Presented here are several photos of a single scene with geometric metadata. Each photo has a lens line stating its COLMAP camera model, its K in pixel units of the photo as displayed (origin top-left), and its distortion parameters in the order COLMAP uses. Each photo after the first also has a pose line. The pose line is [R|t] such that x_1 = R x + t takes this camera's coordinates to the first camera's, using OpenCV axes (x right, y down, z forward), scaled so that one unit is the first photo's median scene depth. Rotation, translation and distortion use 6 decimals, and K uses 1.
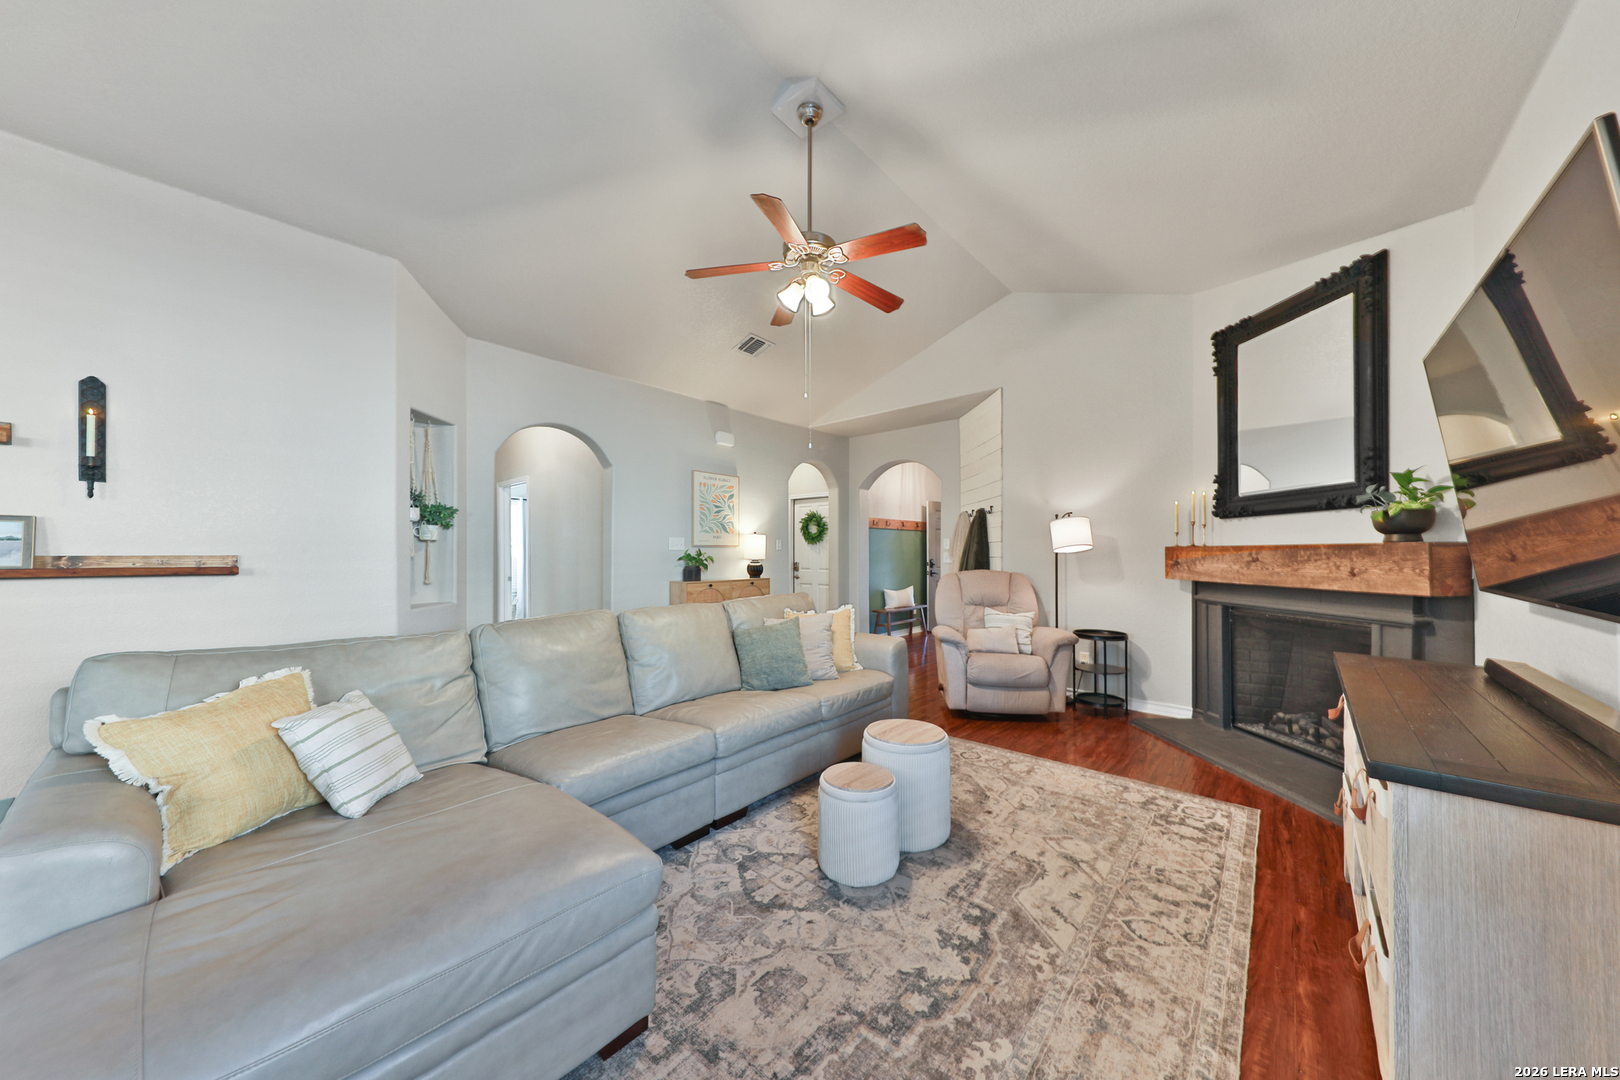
lens RADIAL K [[542.9, 0, 824.3], [0, 542.9, 555.0], [0, 0, 1]] dist [0.008126, -0.000058]
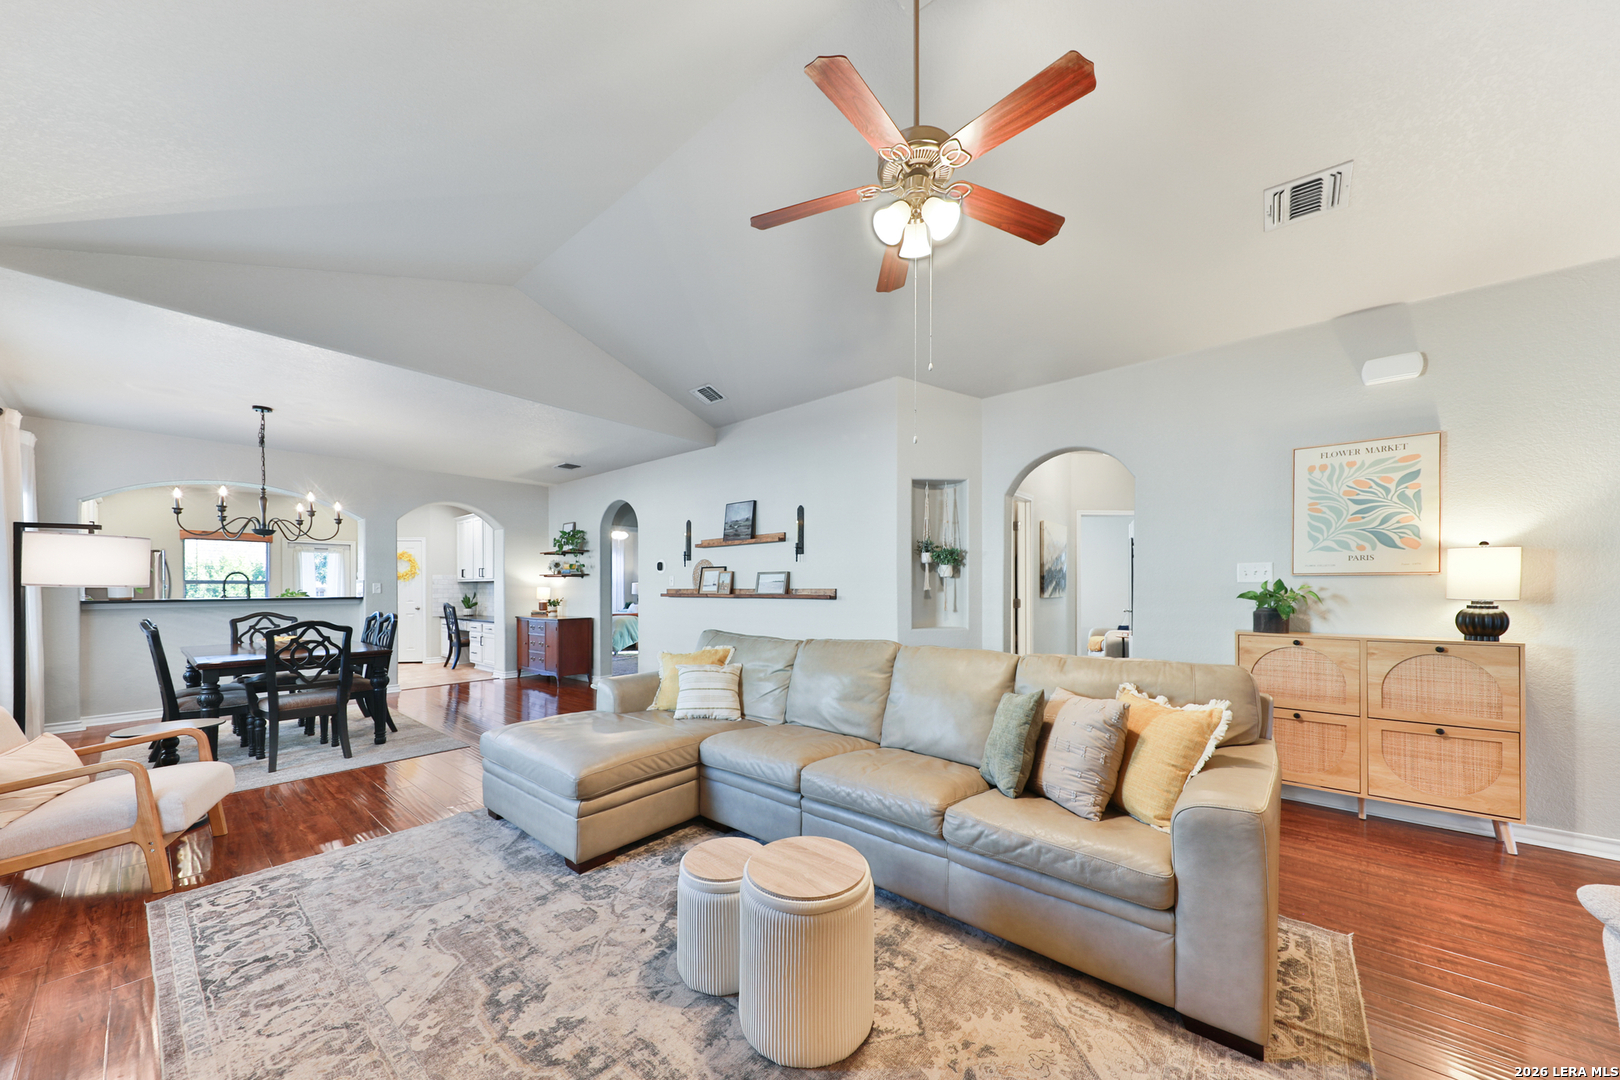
lens RADIAL K [[558.1, 0, 812.8], [0, 558.1, 588.7], [0, 0, 1]] dist [0.026168, -0.009957]
pose [[0.007140, 0.006470, -0.999954, 0.685789], [0.000560, 0.999979, 0.006474, -0.010683], [0.999974, -0.000606, 0.007137, 0.830654]]
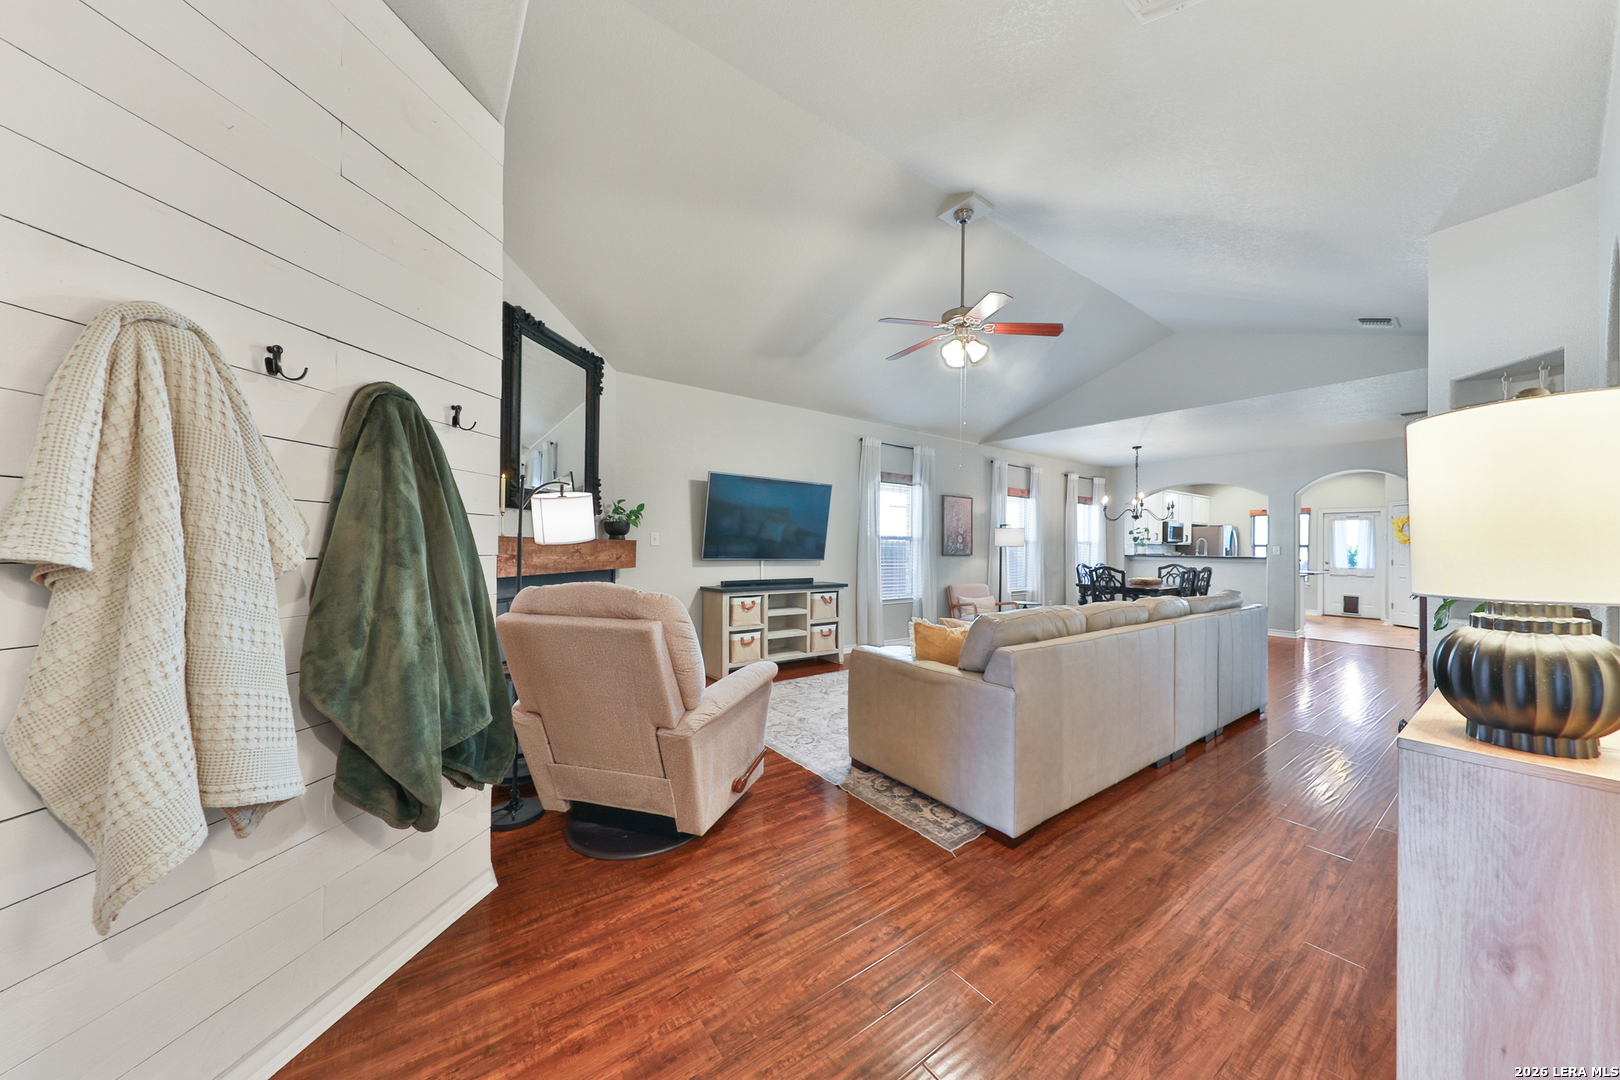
lens RADIAL K [[537.0, 0, 820.5], [0, 537.0, 540.8], [0, 0, 1]] dist [0.008596, 0.000004]
pose [[-0.975901, -0.006208, 0.218124, 0.020904], [-0.007980, 0.999942, -0.007245, -0.009843], [-0.218066, -0.008811, -0.975894, 2.264713]]
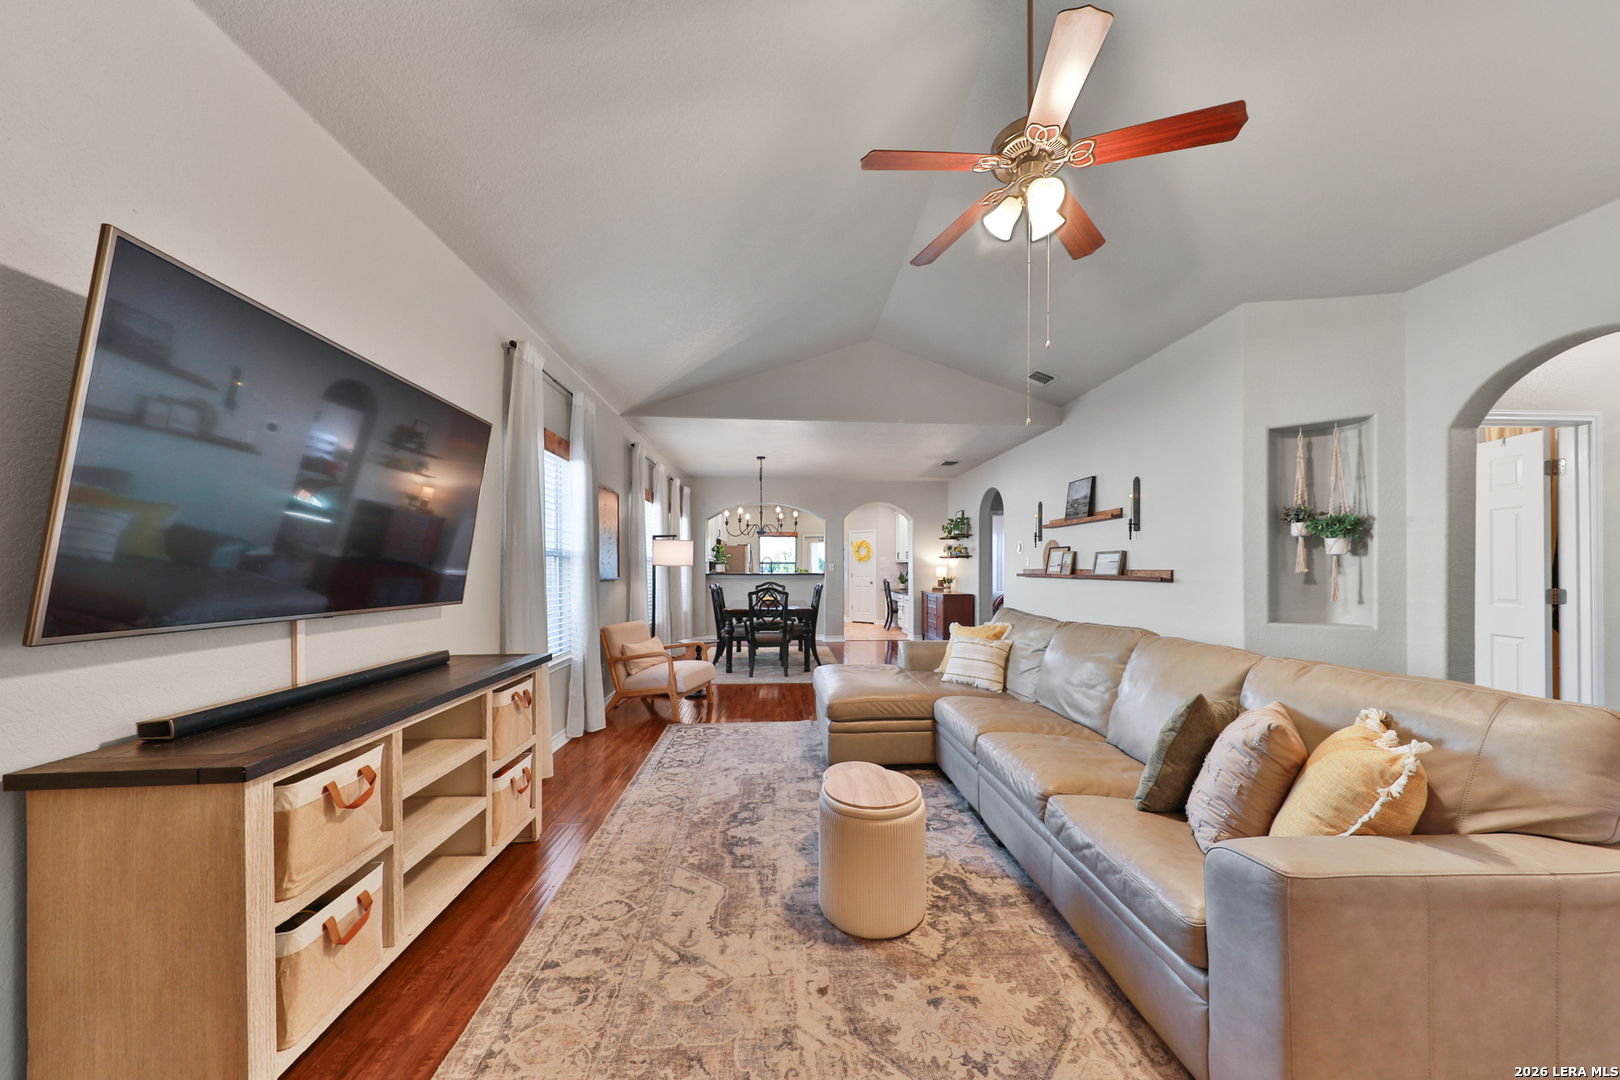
lens RADIAL K [[543.6, 0, 813.5], [0, 543.6, 565.9], [0, 0, 1]] dist [0.007855, -0.000109]
pose [[-0.716504, 0.000676, -0.697582, 0.656990], [-0.000319, 0.999999, 0.001298, -0.010935], [0.697582, 0.001152, -0.716504, 1.269701]]
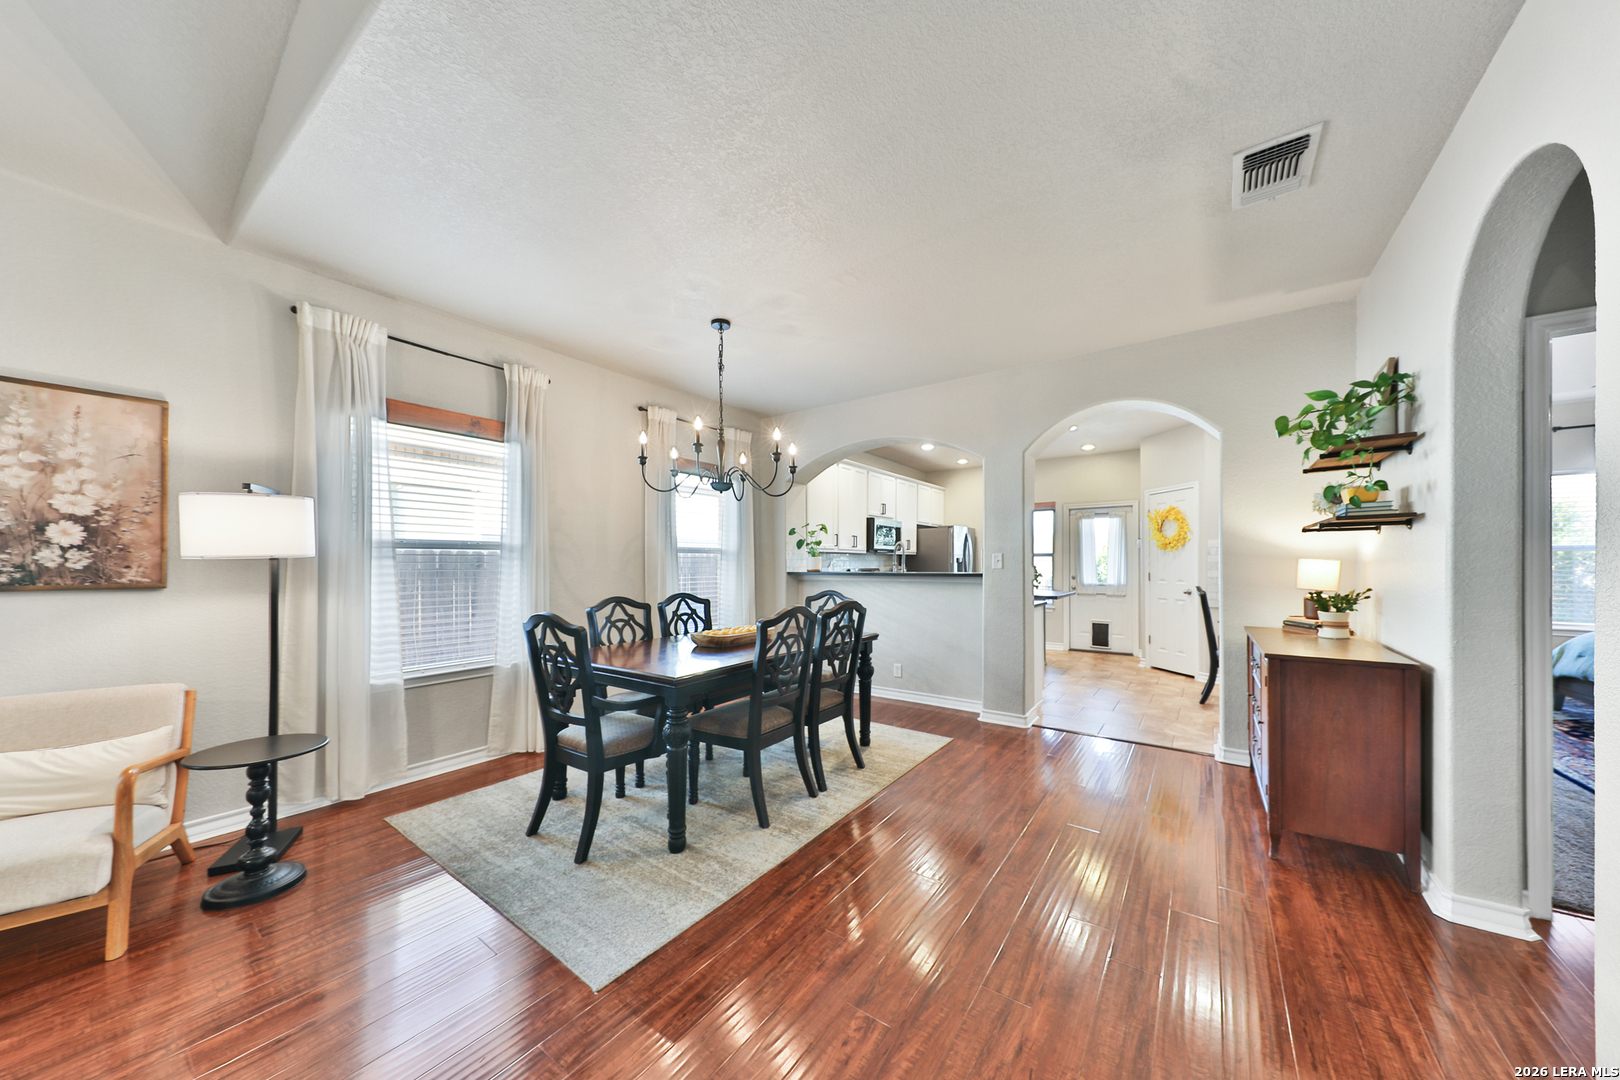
lens RADIAL K [[546.4, 0, 812.7], [0, 546.4, 562.5], [0, 0, 1]] dist [0.001341, -0.000110]
pose [[-0.996037, 0.003801, -0.088856, -1.026847], [0.003487, 0.999987, 0.003682, -0.001221], [0.088869, 0.003358, -0.996038, 0.476742]]
